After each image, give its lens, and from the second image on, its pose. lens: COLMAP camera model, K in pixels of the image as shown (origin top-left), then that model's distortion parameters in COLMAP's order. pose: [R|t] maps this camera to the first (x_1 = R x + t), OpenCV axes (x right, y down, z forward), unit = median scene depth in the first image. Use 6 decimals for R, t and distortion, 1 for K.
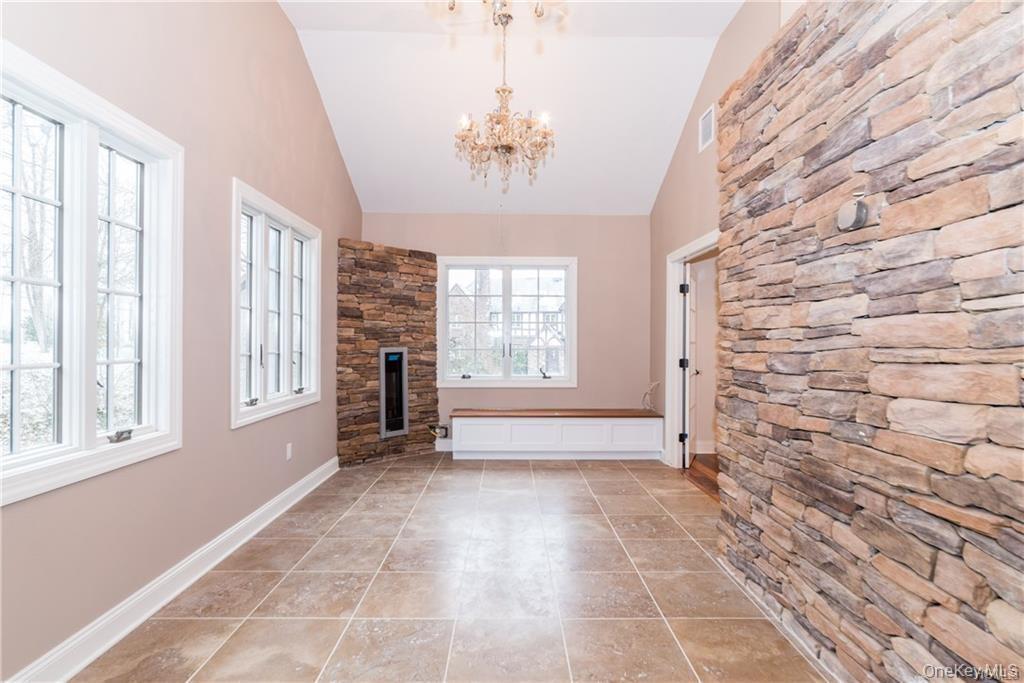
lens RADIAL K [[512.7, 0, 510.5], [0, 512.7, 344.1], [0, 0, 1]] dist [-0.001235, -0.000579]
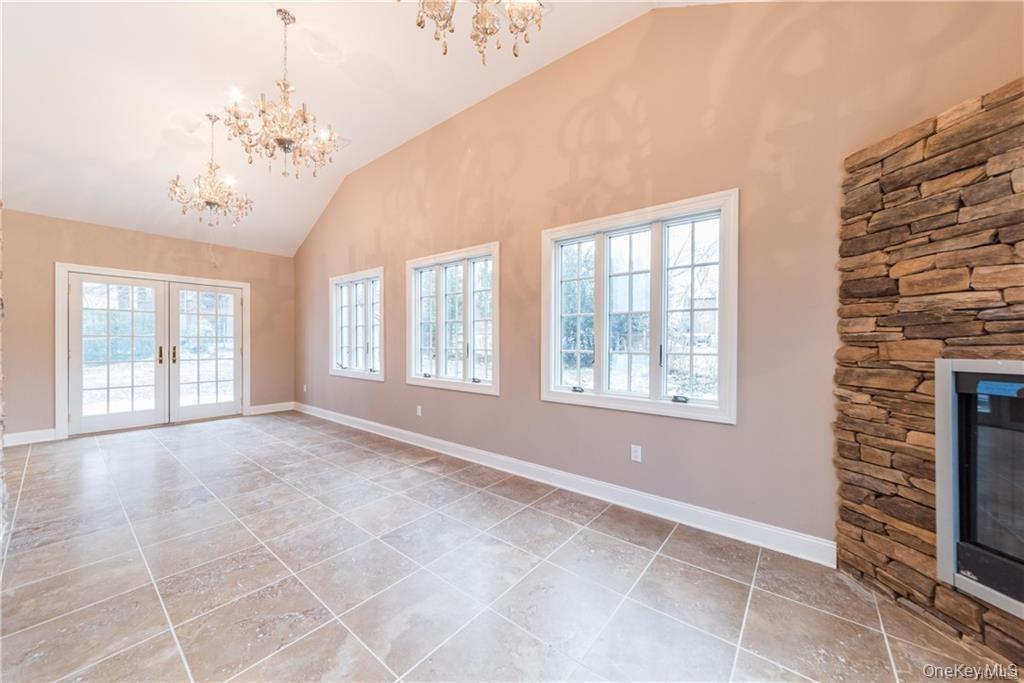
lens RADIAL K [[352.7, 0, 512.0], [0, 352.7, 341.5], [0, 0, 1]] dist [0.000093, 0.000062]
pose [[-0.613741, -0.004853, -0.789493, 0.191870], [-0.012129, 0.999921, 0.003282, -0.003534], [0.789415, 0.011590, -0.613751, 0.933966]]
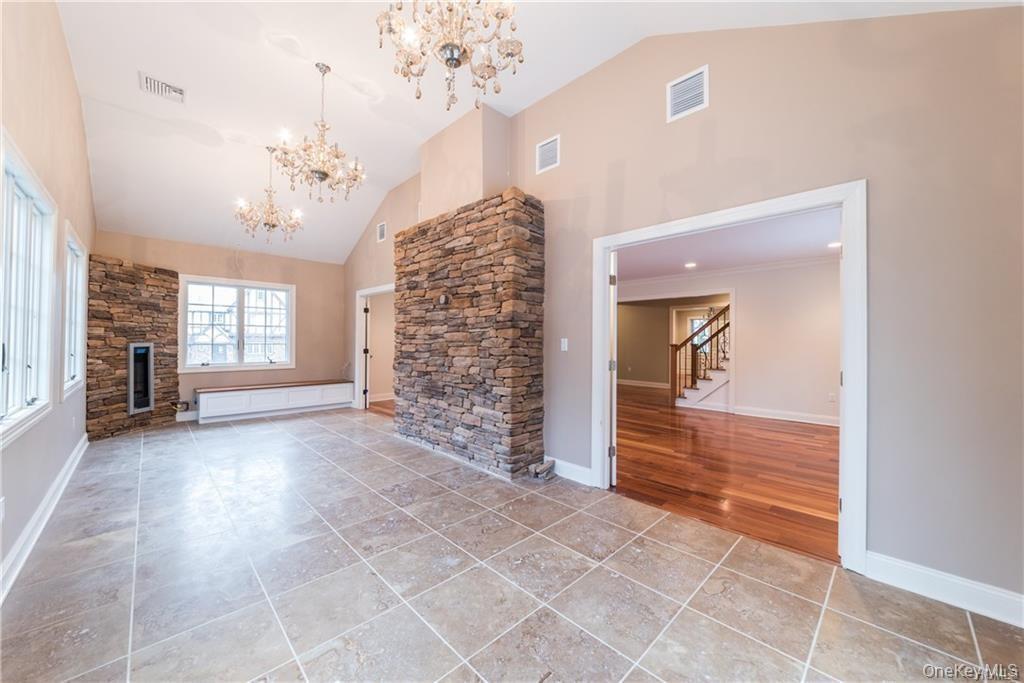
lens RADIAL K [[376.0, 0, 511.9], [0, 376.0, 338.0], [0, 0, 1]] dist [-0.011805, 0.000038]
pose [[0.721576, 0.006288, 0.692307, -0.214800], [-0.001294, 0.999969, -0.007734, 0.000014], [-0.692334, 0.004685, 0.721562, -0.327031]]
